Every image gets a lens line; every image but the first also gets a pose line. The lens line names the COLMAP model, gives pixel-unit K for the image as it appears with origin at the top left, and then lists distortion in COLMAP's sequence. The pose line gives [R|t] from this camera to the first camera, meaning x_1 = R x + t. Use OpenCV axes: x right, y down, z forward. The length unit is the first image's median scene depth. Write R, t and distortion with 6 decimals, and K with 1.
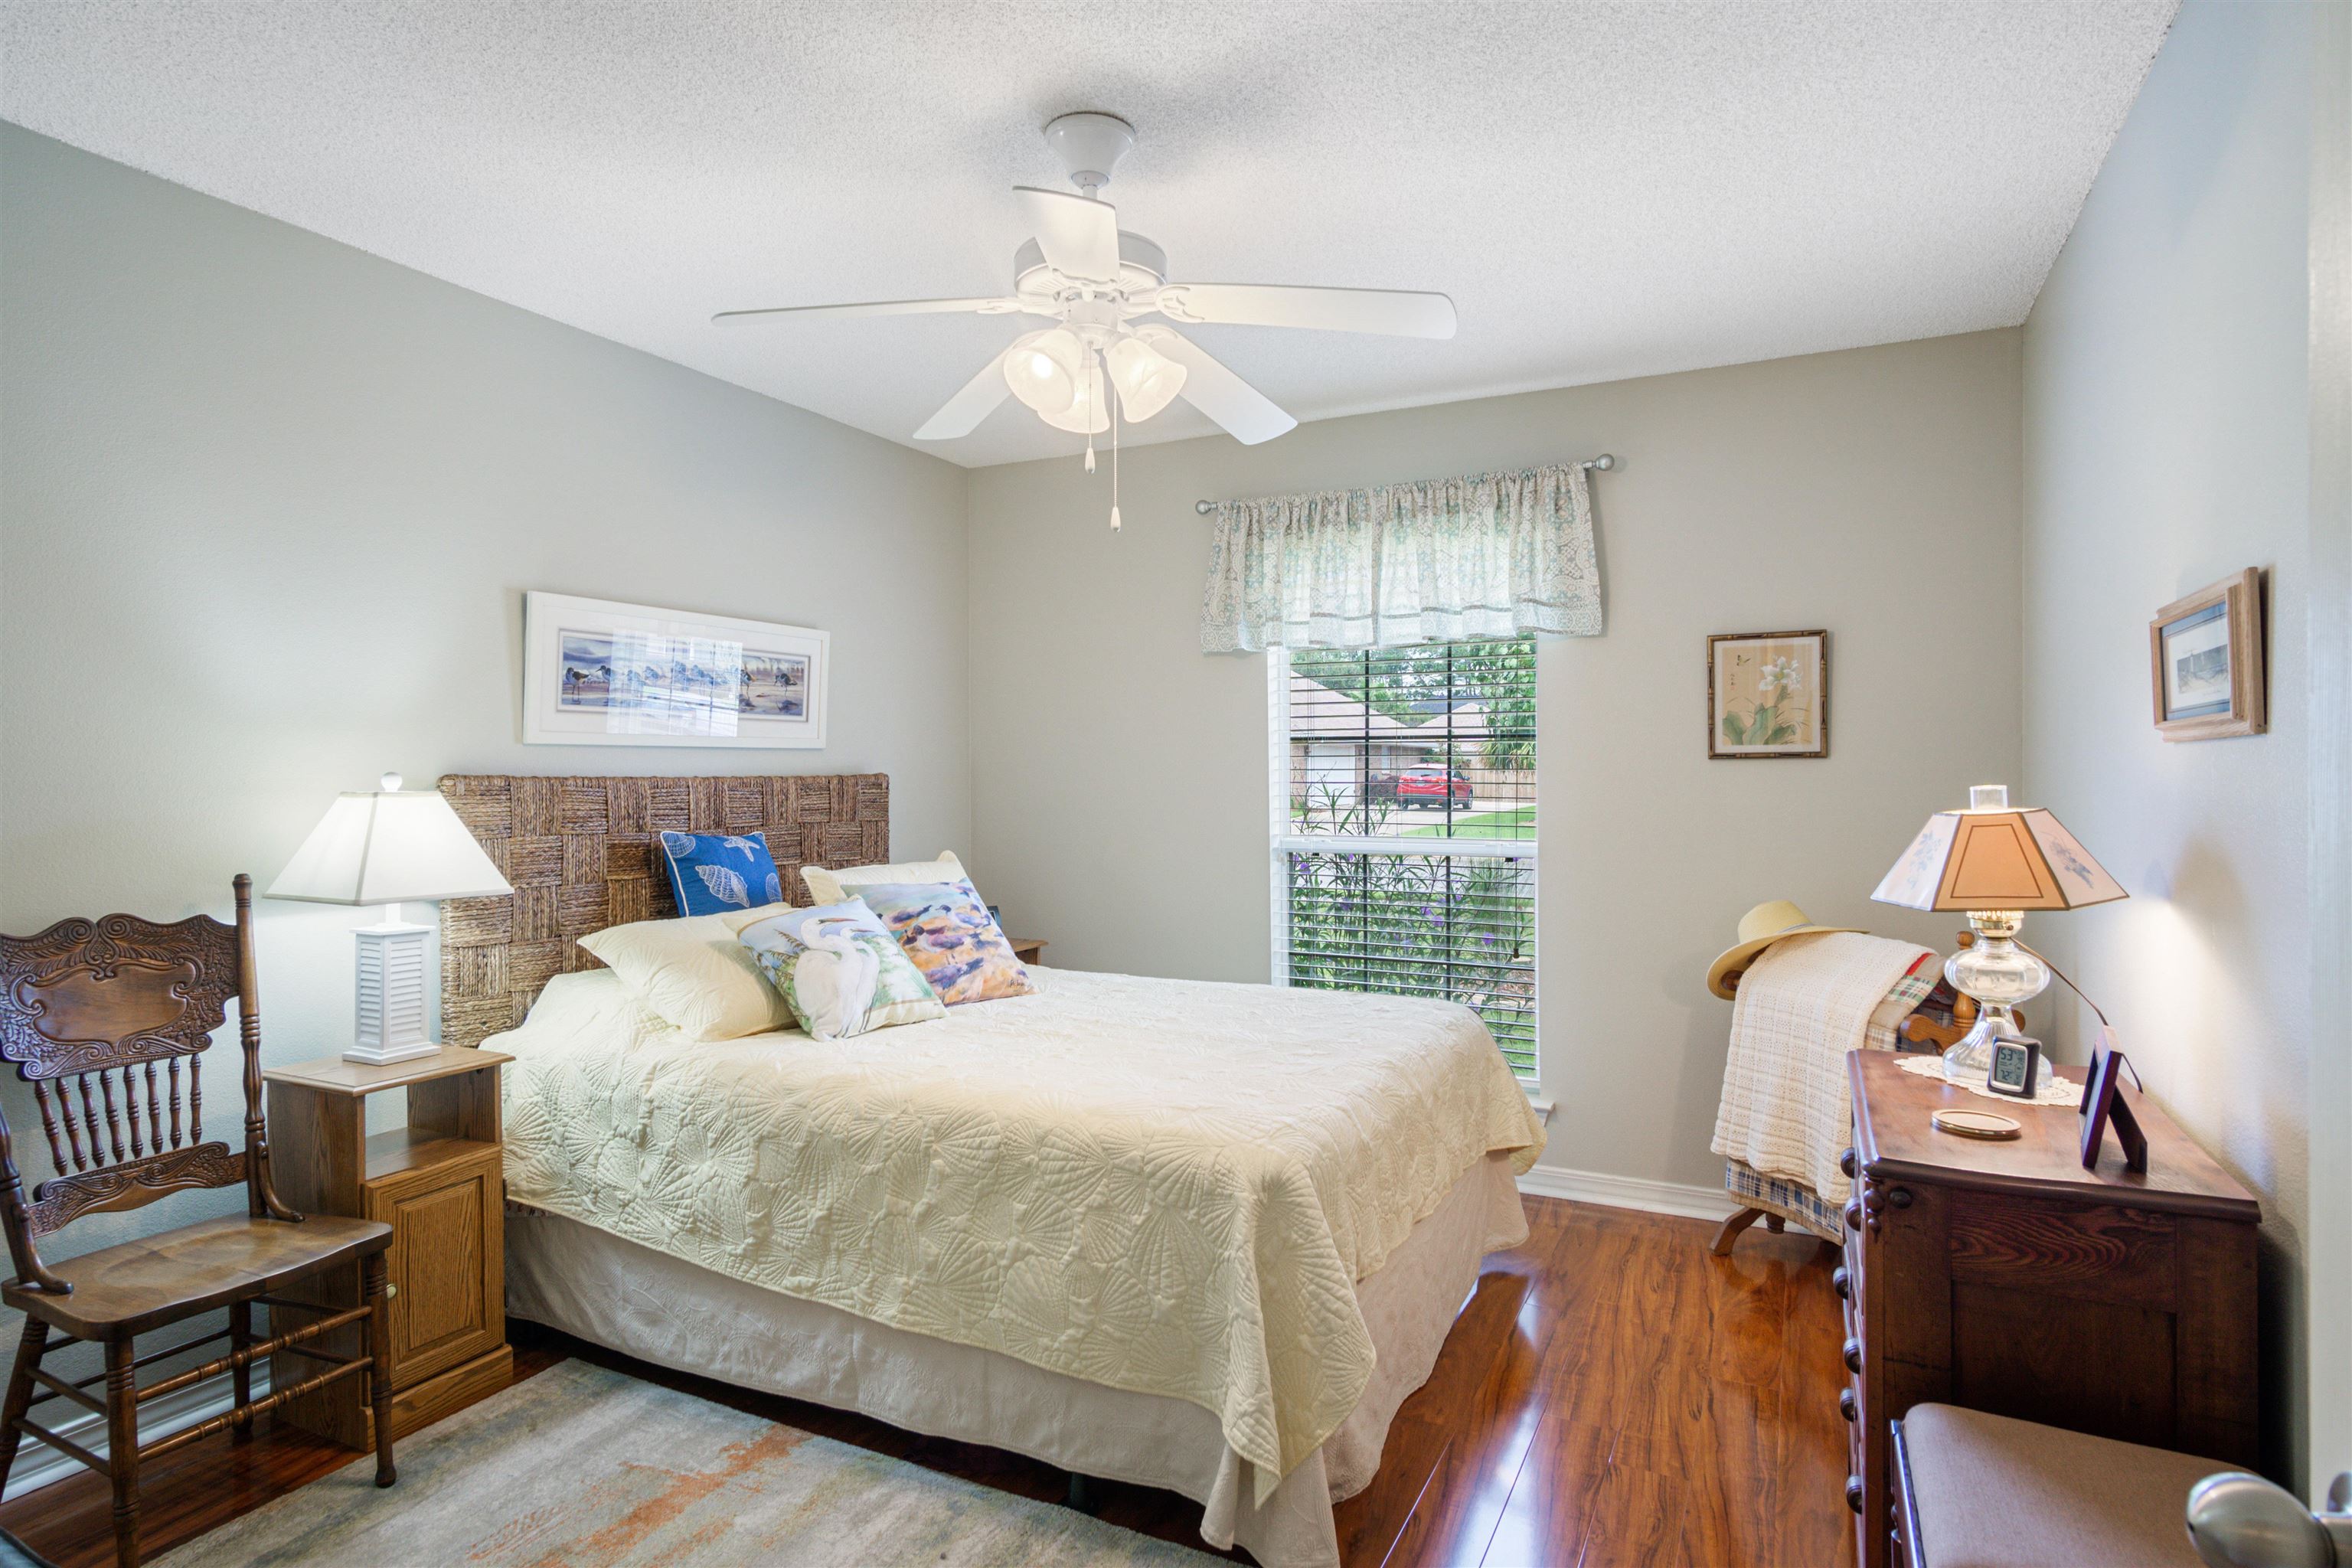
lens RADIAL K [[1268.2, 0, 1174.2], [0, 1268.2, 799.8], [0, 0, 1]] dist [-0.004454, 0.000554]
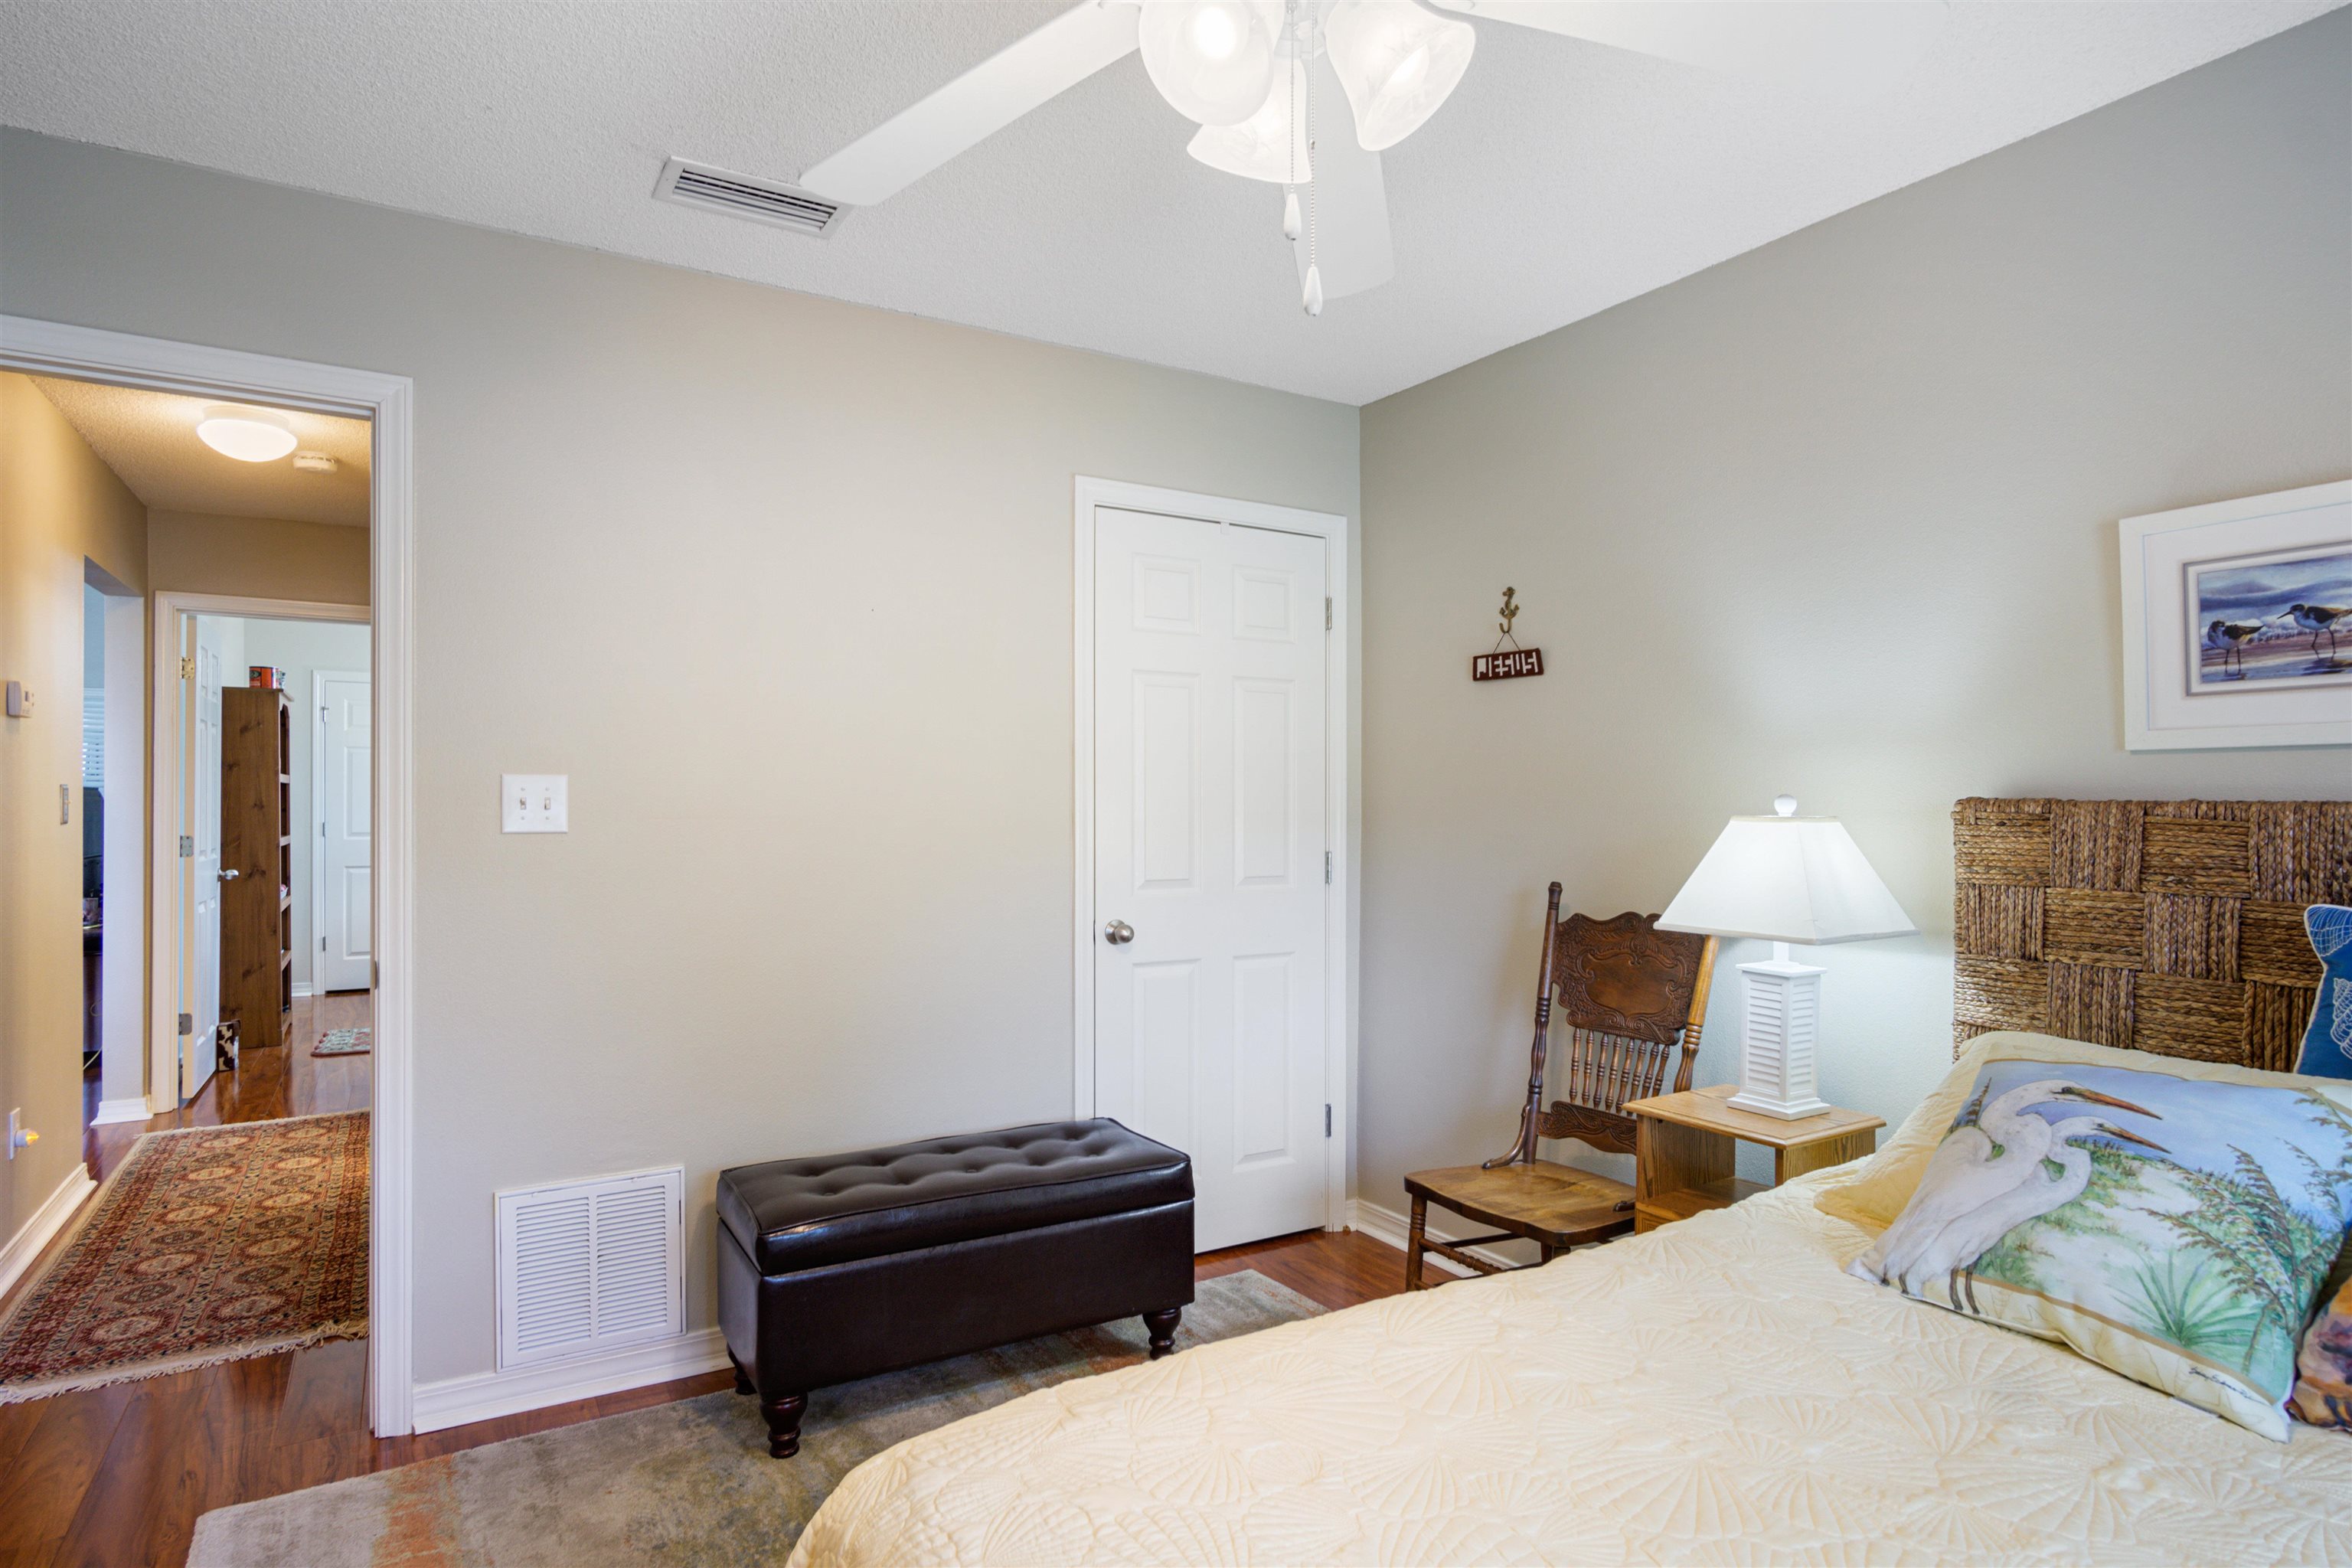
lens RADIAL K [[1268.2, 0, 1174.2], [0, 1268.2, 799.8], [0, 0, 1]] dist [-0.004454, 0.000554]
pose [[-0.534642, -0.006459, -0.845054, 0.314391], [-0.018058, 0.999830, 0.003783, -0.012224], [0.844886, 0.017283, -0.534667, 0.931975]]
